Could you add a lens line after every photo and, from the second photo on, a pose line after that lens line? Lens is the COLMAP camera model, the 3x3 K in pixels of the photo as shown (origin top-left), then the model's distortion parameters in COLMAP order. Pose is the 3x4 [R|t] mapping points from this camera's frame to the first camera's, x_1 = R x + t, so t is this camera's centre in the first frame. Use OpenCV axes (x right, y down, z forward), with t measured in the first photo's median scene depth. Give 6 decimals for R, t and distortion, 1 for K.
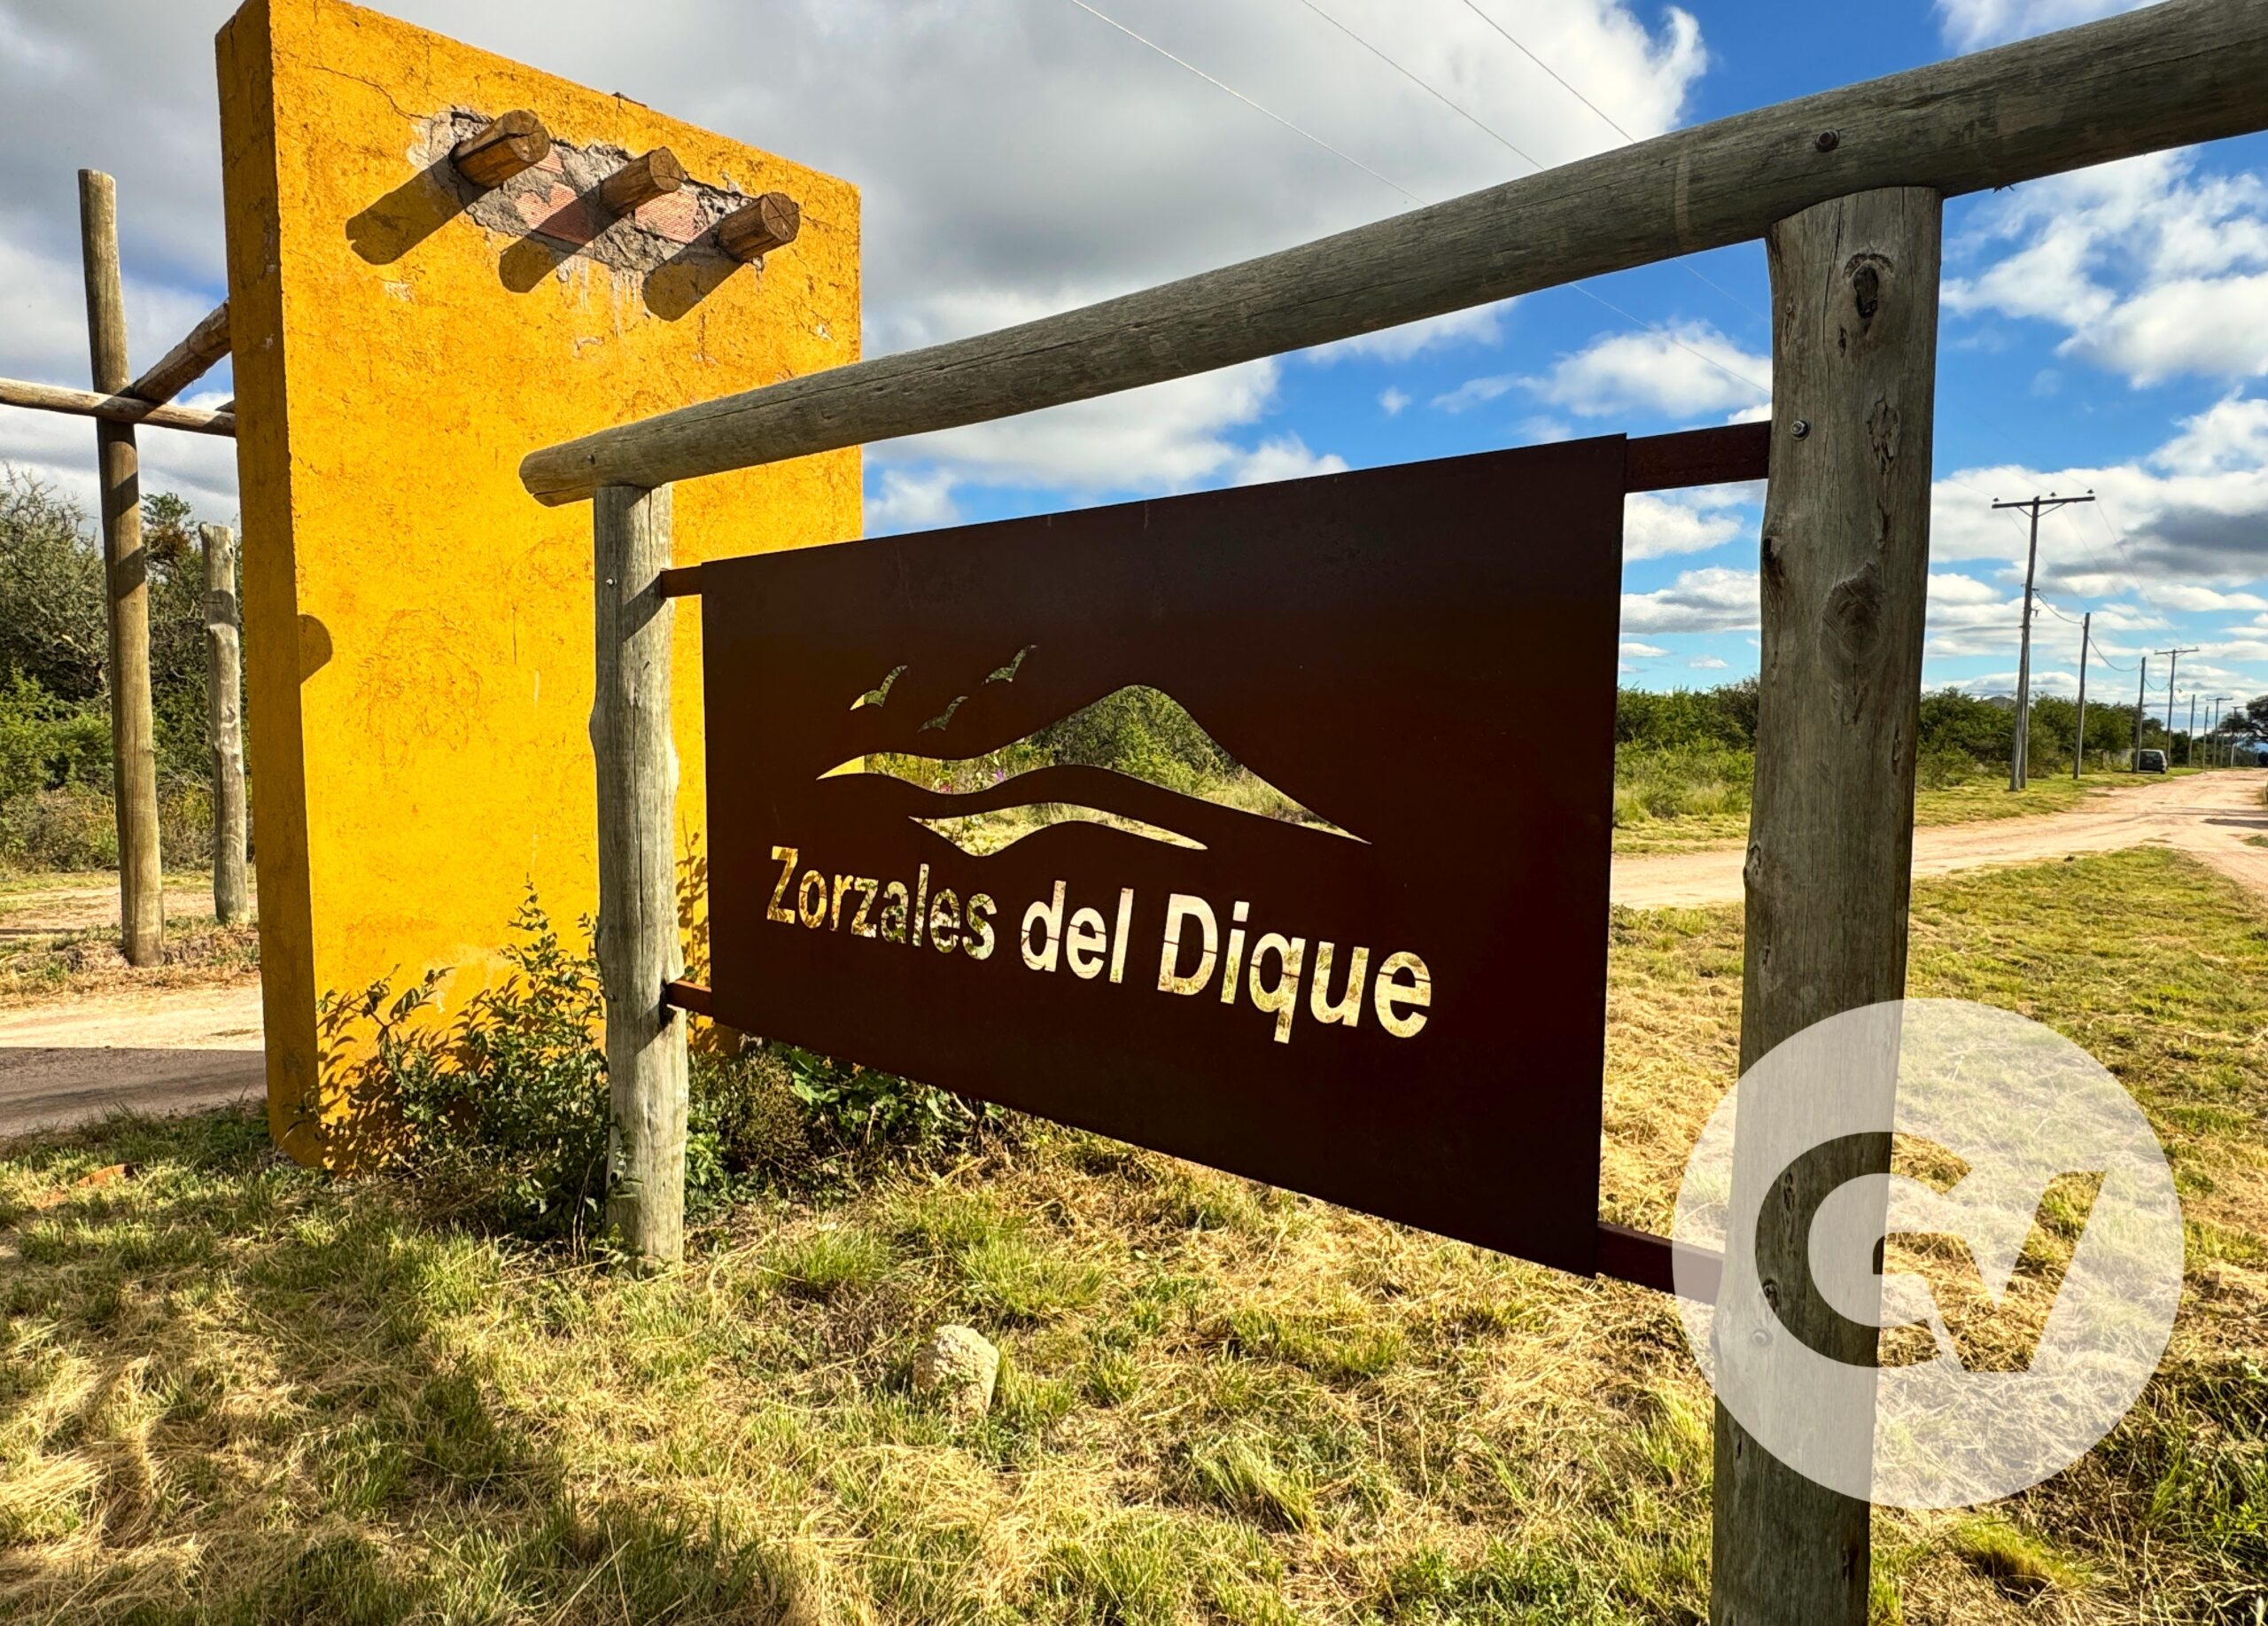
lens RADIAL K [[1334.4, 0, 1136.9], [0, 1334.4, 822.7], [0, 0, 1]] dist [0.002056, -0.000269]
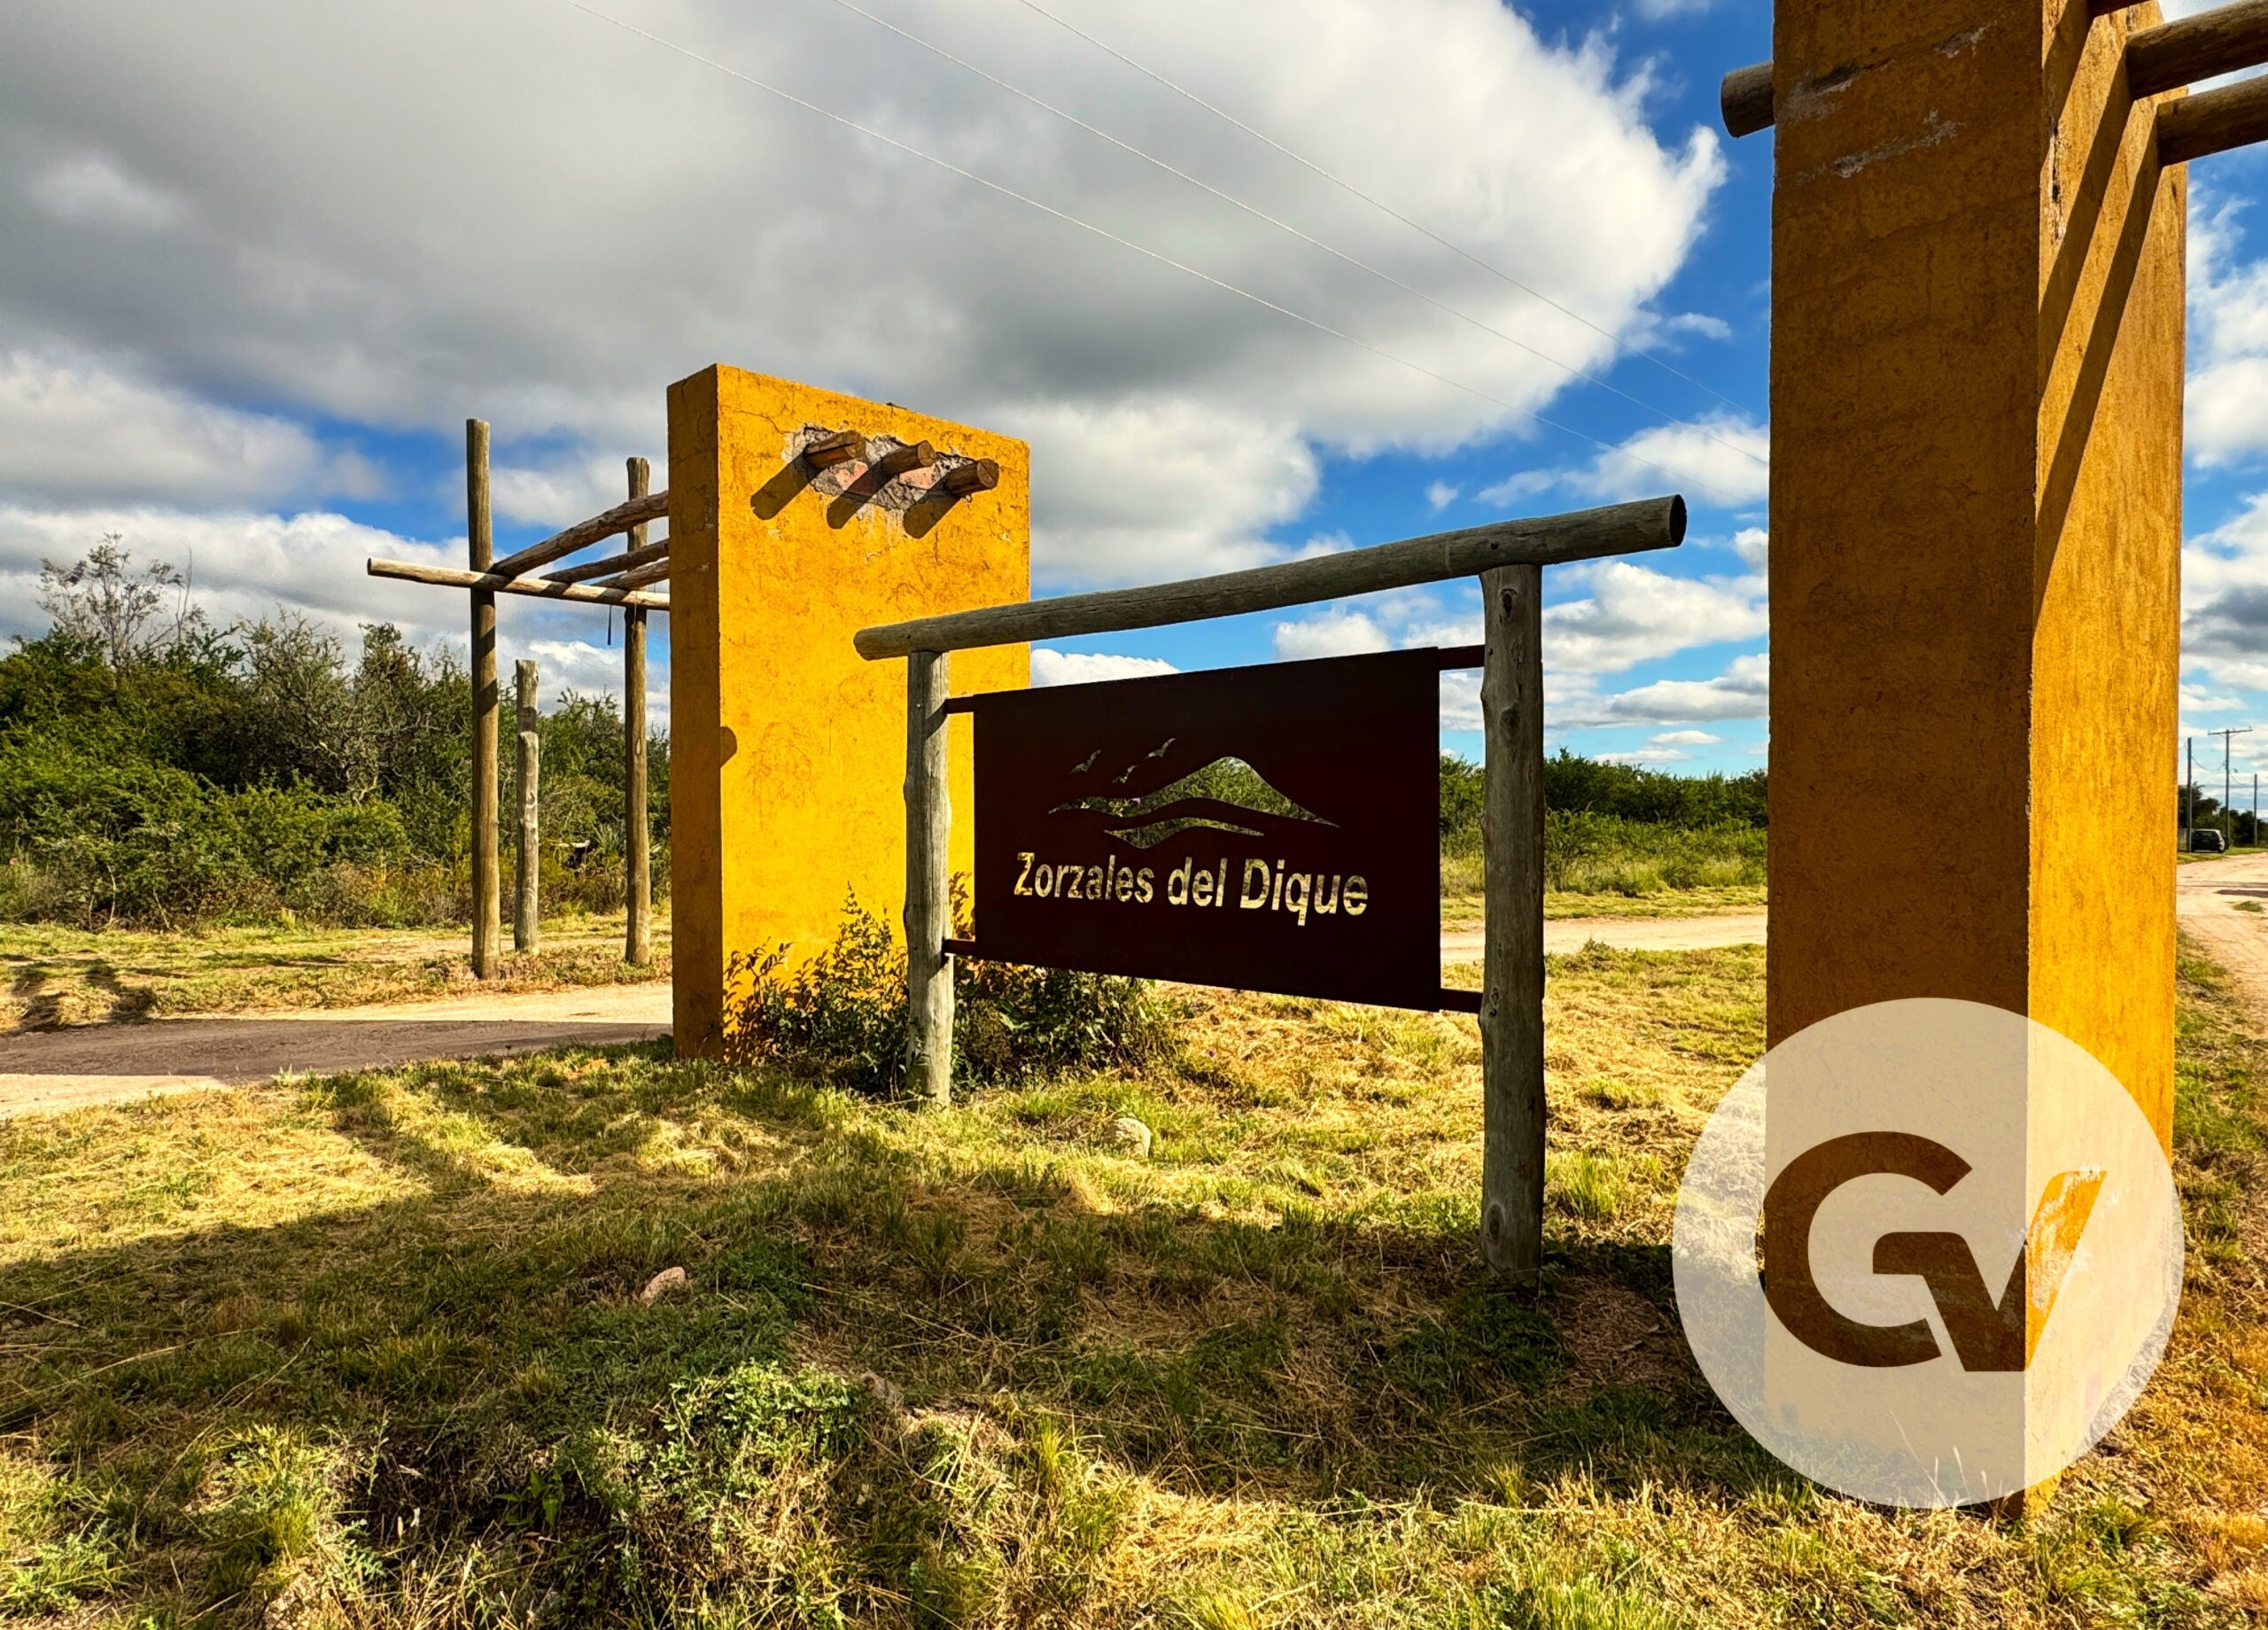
lens RADIAL K [[1334.3, 0, 1128.6], [0, 1334.3, 816.2], [0, 0, 1]] dist [0.002056, -0.000269]
pose [[0.998881, -0.010458, -0.046116, -0.036038], [0.006989, 0.997176, -0.074768, 0.084651], [0.046768, 0.074362, 0.996134, -0.628944]]
